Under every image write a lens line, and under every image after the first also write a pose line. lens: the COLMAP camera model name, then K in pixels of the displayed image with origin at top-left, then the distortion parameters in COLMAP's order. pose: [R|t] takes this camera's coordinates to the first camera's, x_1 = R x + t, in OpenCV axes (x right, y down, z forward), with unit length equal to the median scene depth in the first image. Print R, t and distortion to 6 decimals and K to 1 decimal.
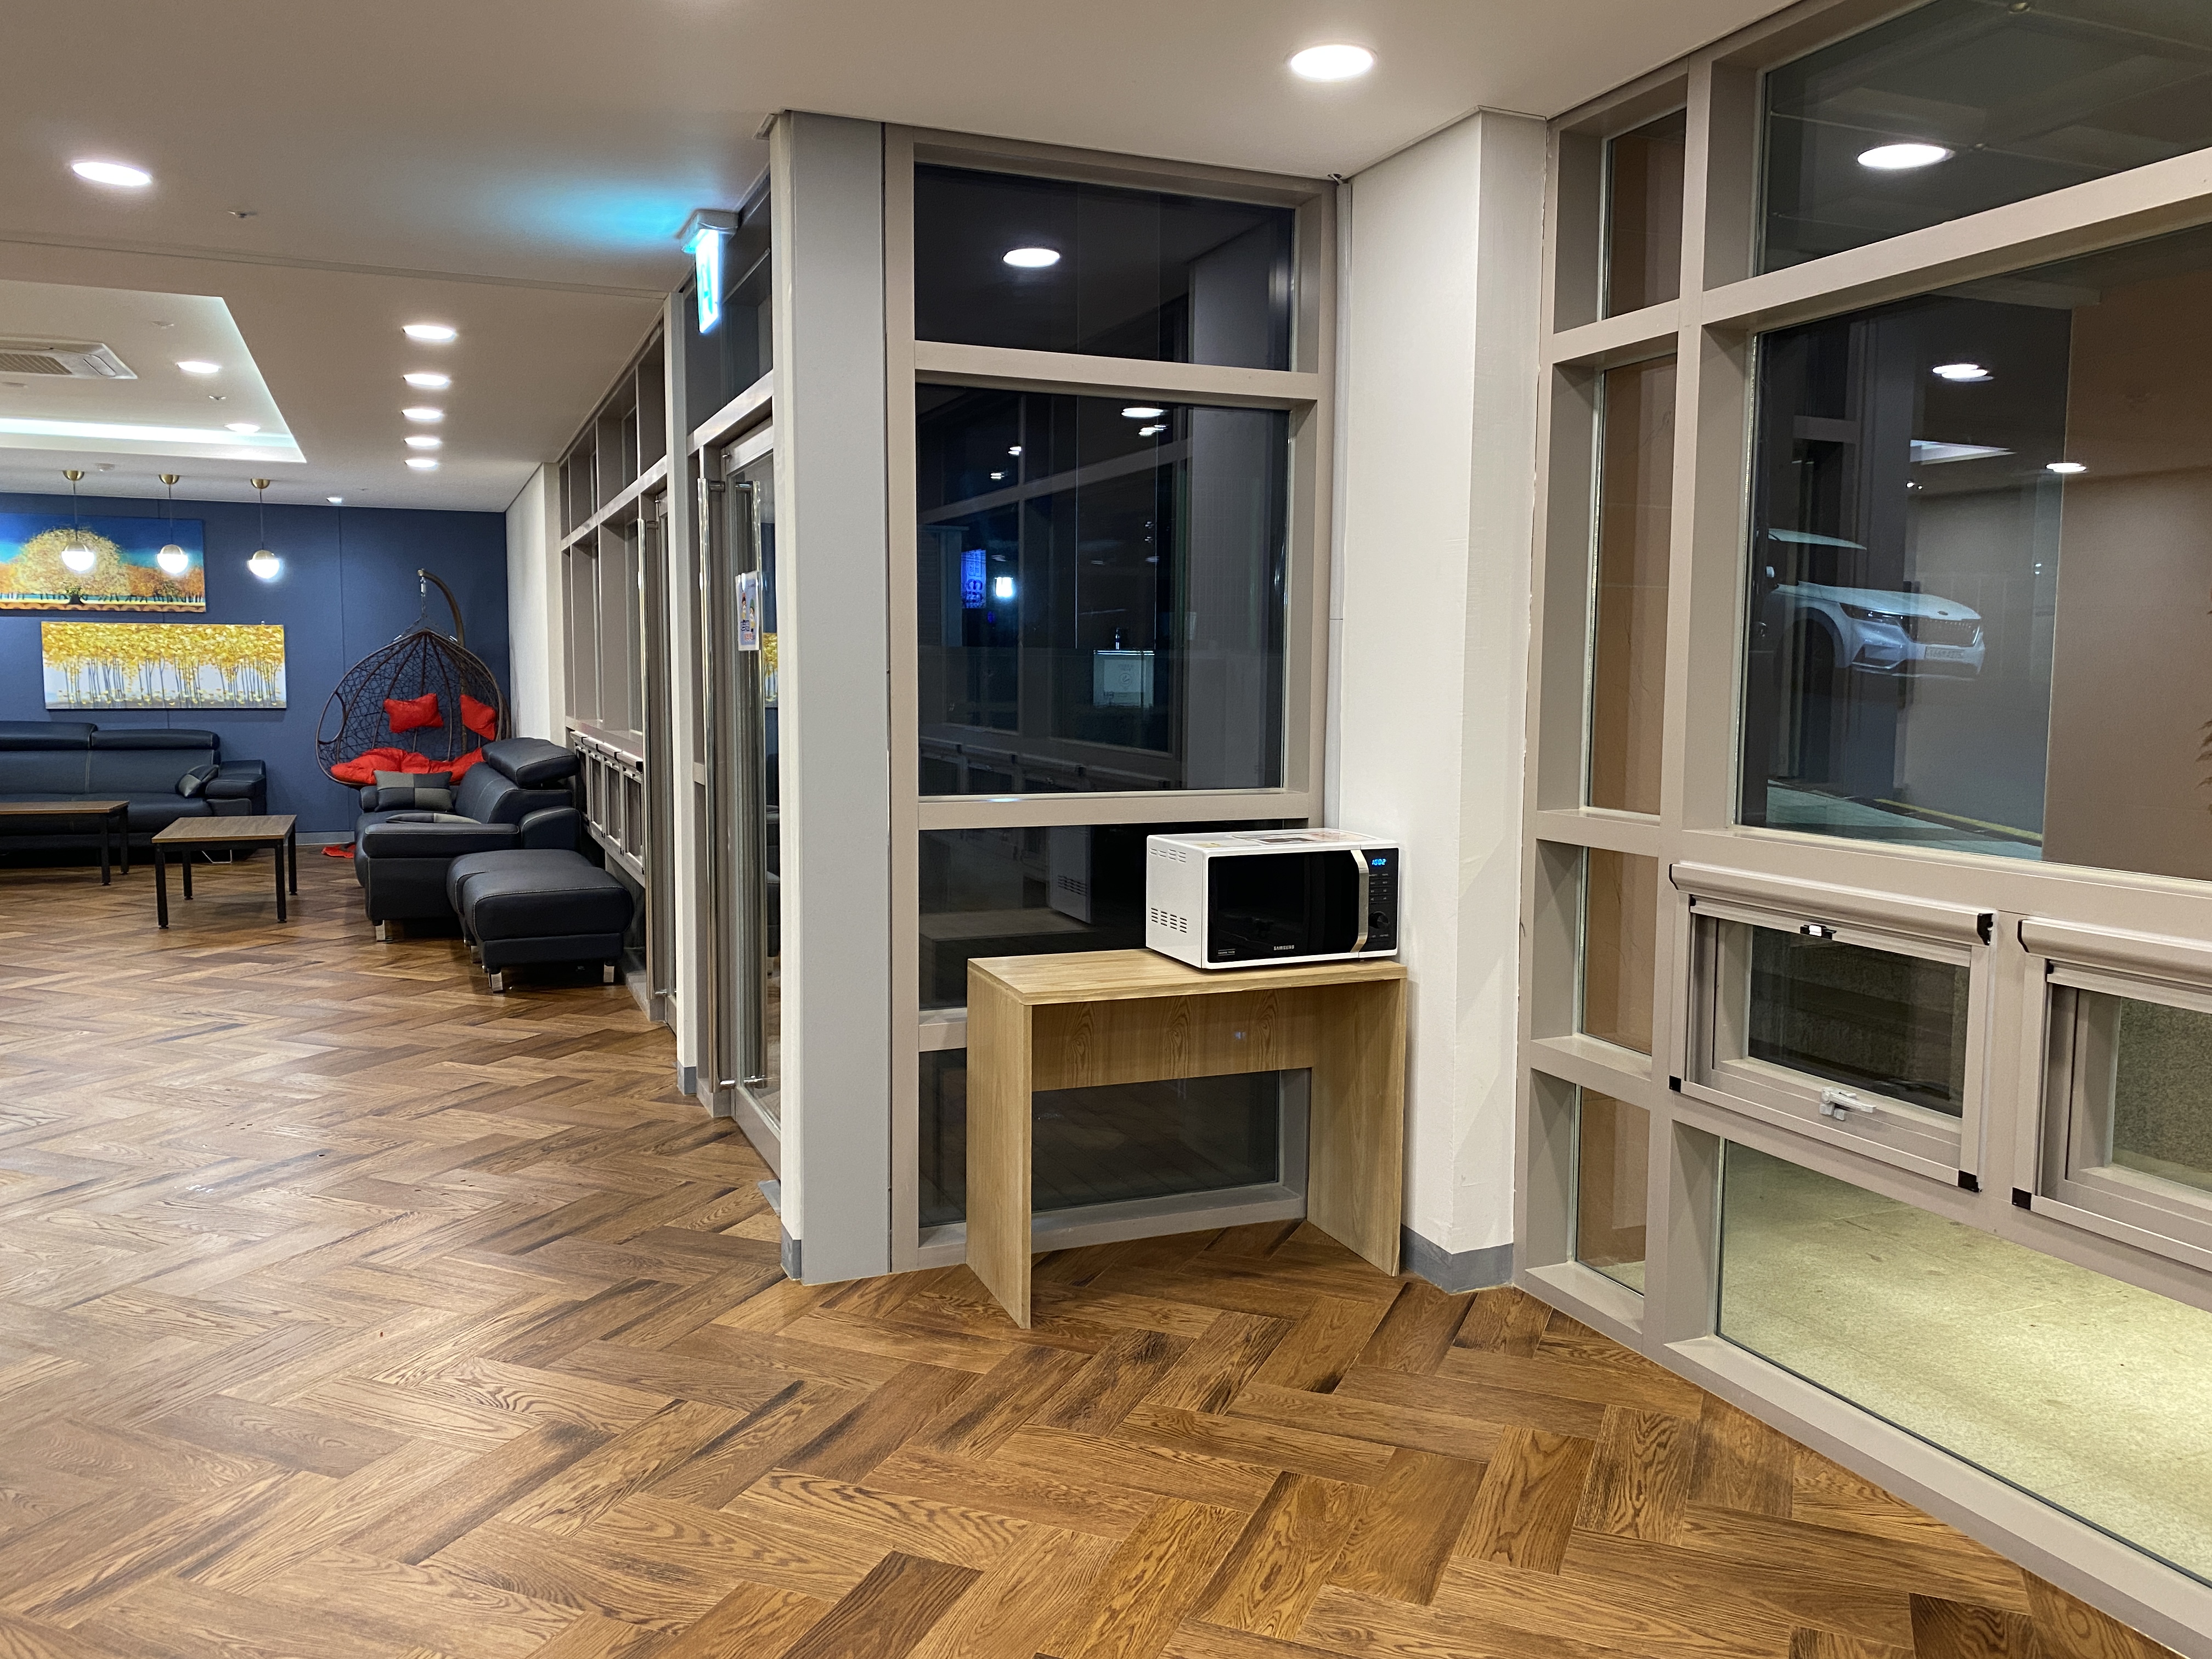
lens RADIAL K [[1661.3, 0, 1110.1], [0, 1661.3, 826.8], [0, 0, 1]] dist [0.007867, -0.006001]
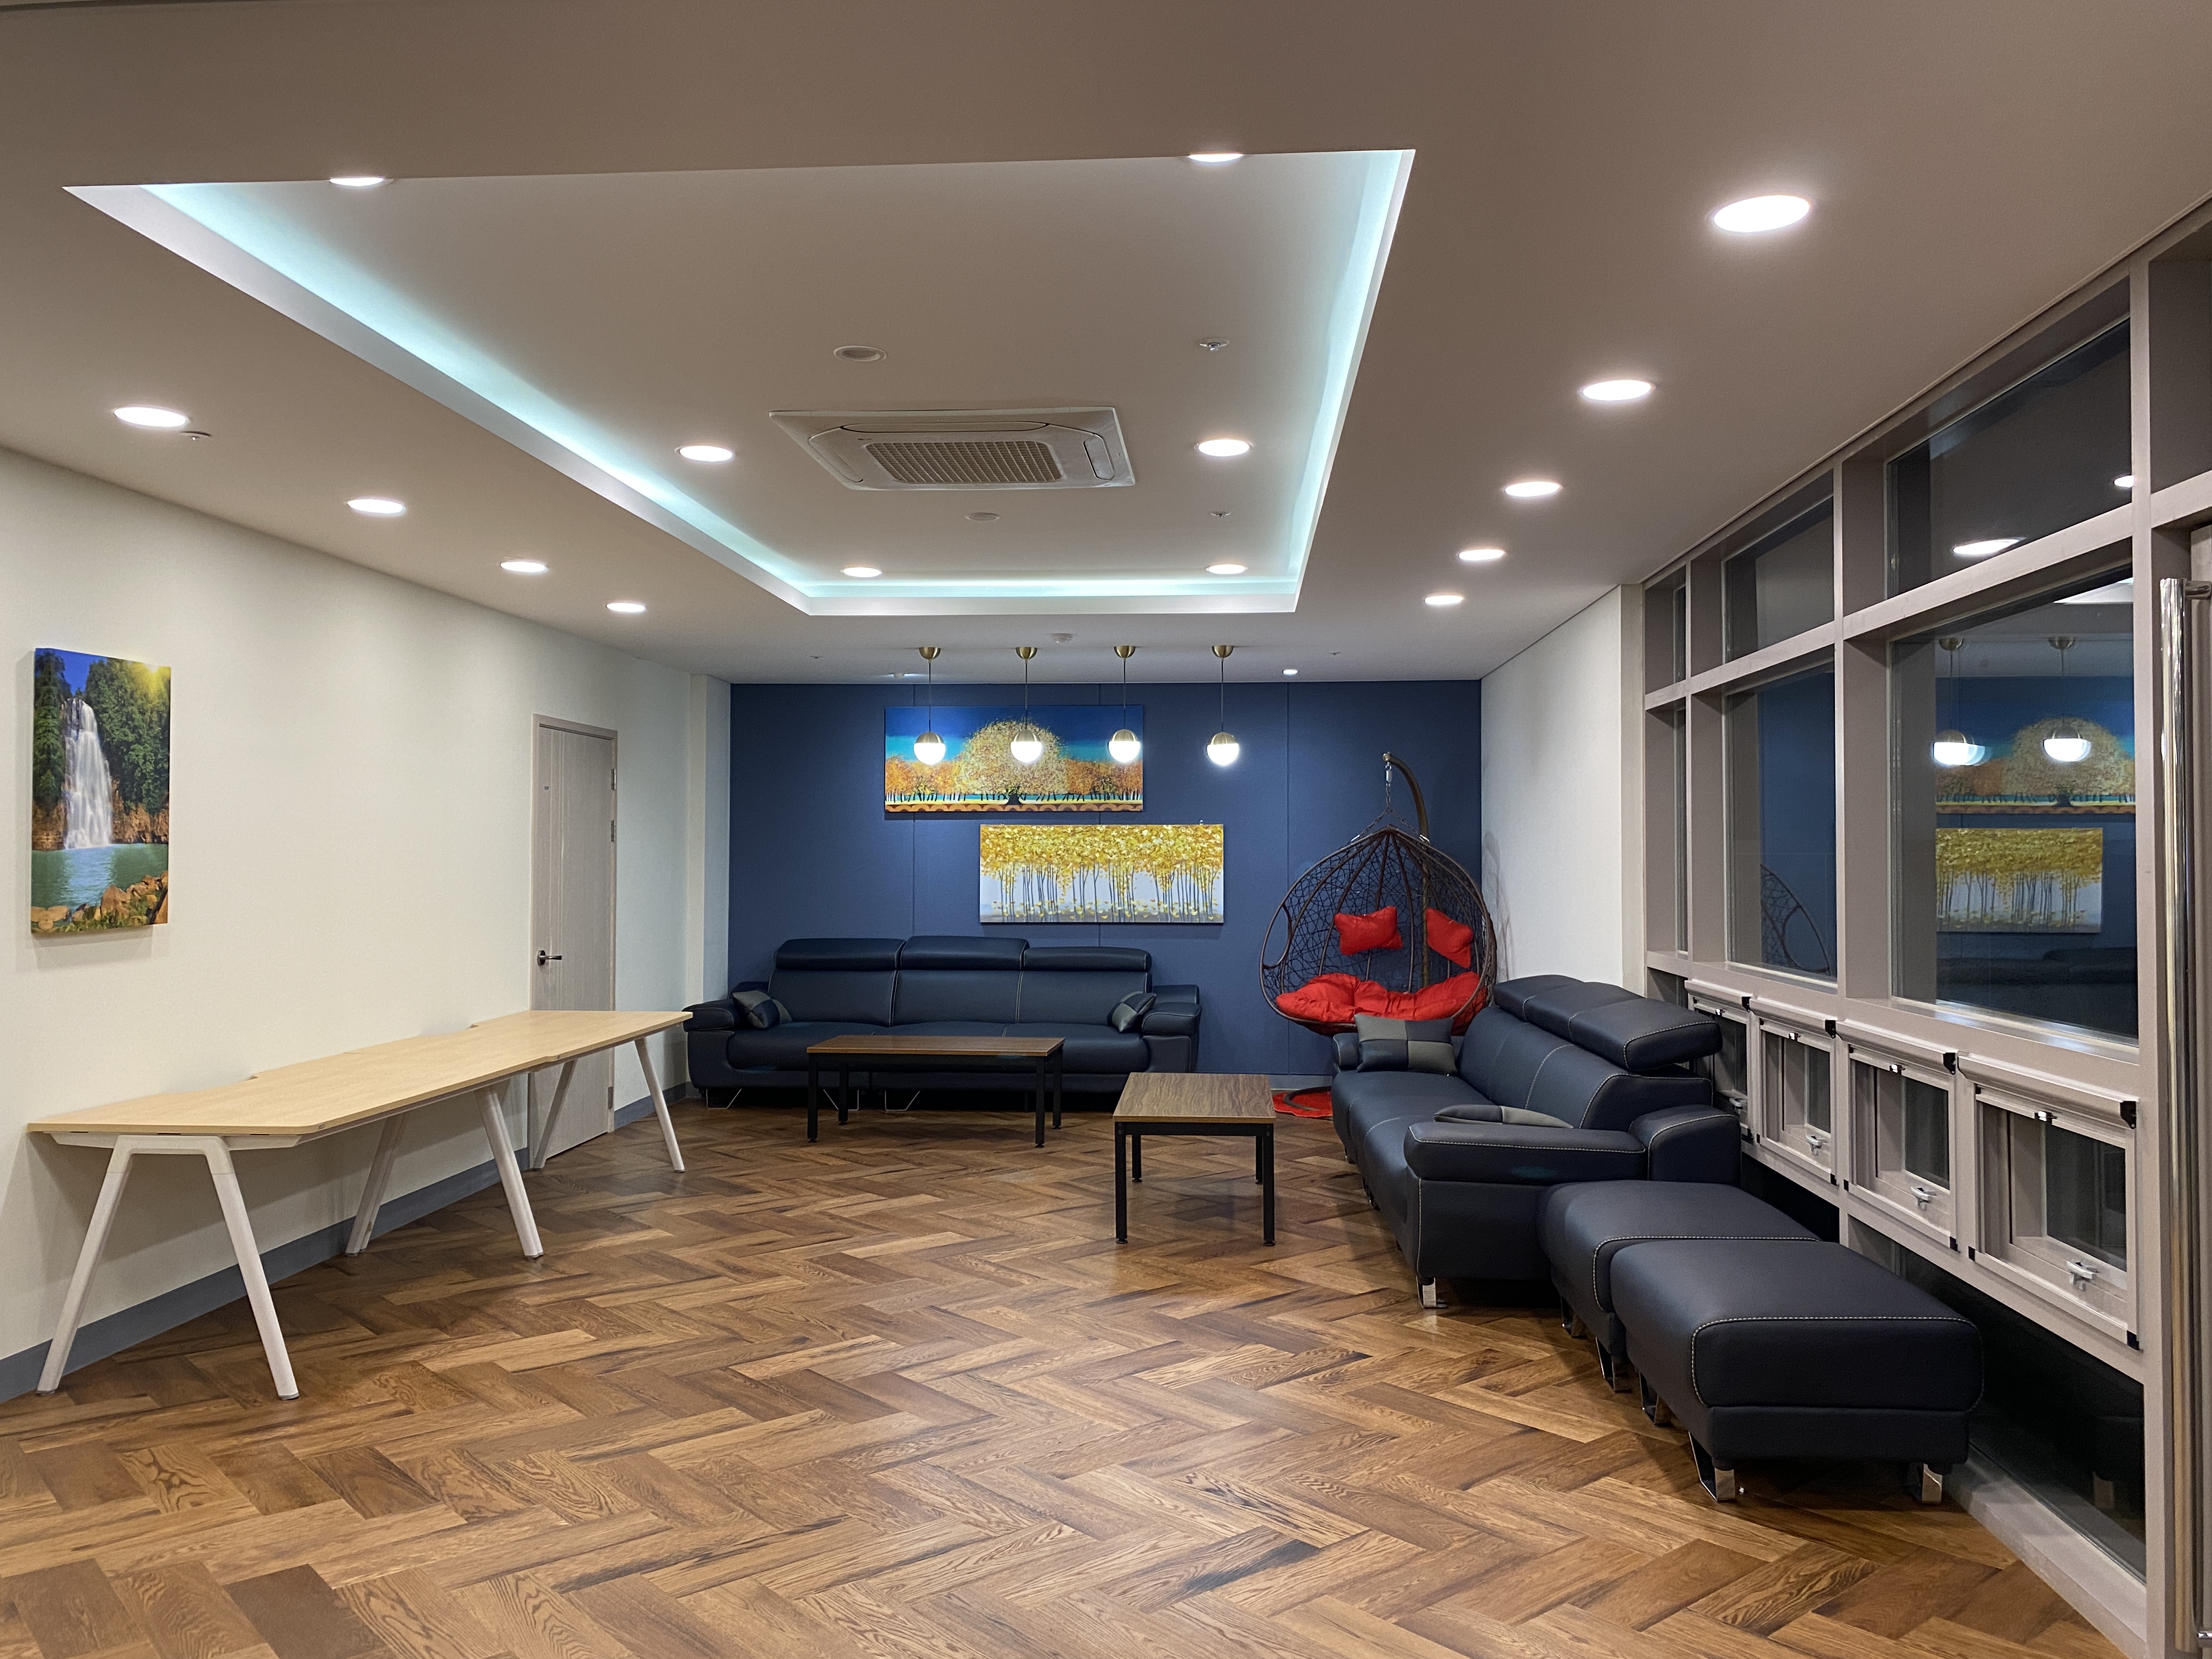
lens RADIAL K [[1661.3, 0, 1105.3], [0, 1661.3, 830.1], [0, 0, 1]] dist [0.007867, -0.006001]
pose [[0.888612, -0.012906, -0.458478, -0.172046], [-0.039599, 0.993713, -0.104724, -0.029178], [0.456947, 0.111214, 0.882514, 0.241721]]
